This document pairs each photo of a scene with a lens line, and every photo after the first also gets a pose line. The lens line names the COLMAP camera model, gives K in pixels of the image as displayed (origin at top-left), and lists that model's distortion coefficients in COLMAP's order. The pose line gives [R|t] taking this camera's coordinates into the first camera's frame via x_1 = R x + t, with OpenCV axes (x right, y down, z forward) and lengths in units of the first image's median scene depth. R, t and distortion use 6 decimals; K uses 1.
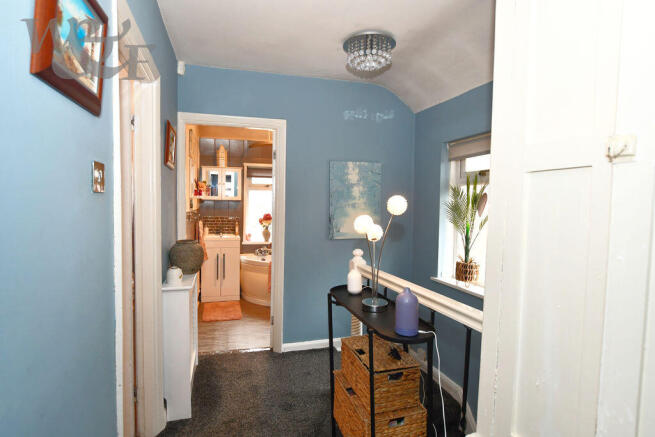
lens RADIAL K [[358.5, 0, 326.4], [0, 358.5, 218.2], [0, 0, 1]] dist [0.000948, 0.000030]
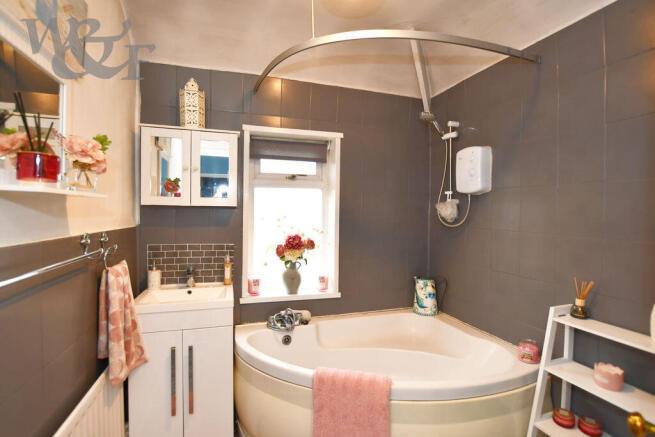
lens RADIAL K [[307.8, 0, 327.9], [0, 307.8, 218.1], [0, 0, 1]] dist [-0.004456, -0.000354]
pose [[0.999071, -0.006464, 0.042611, -0.139473], [0.007752, 0.999515, -0.030145, -0.023033], [-0.042395, 0.030447, 0.998637, 0.603858]]
